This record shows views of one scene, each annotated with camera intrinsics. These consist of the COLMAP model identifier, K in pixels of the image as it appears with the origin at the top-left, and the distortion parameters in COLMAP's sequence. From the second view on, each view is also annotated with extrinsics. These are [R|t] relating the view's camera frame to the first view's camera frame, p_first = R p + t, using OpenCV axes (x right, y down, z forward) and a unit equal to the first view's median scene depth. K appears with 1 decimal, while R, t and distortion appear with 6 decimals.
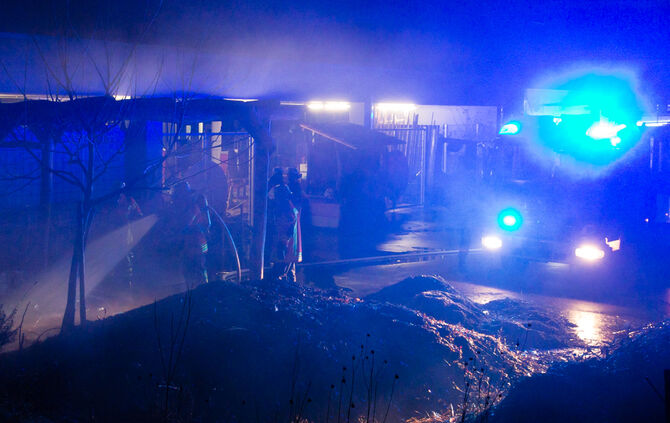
lens RADIAL K [[1093.5, 0, 335.0], [0, 1093.5, 211.5], [0, 0, 1]] dist [-0.000995, 0.009935]
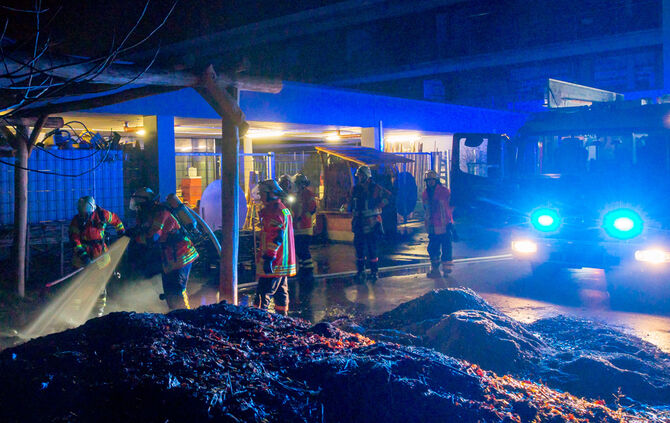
lens RADIAL K [[466.5, 0, 309.7], [0, 466.5, 210.4], [0, 0, 1]] dist [0.002045, 0.000488]
pose [[0.990048, -0.040498, -0.134778, 0.023552], [0.029365, 0.996068, -0.083587, 0.022991], [0.137633, 0.078797, 0.987344, 0.553247]]
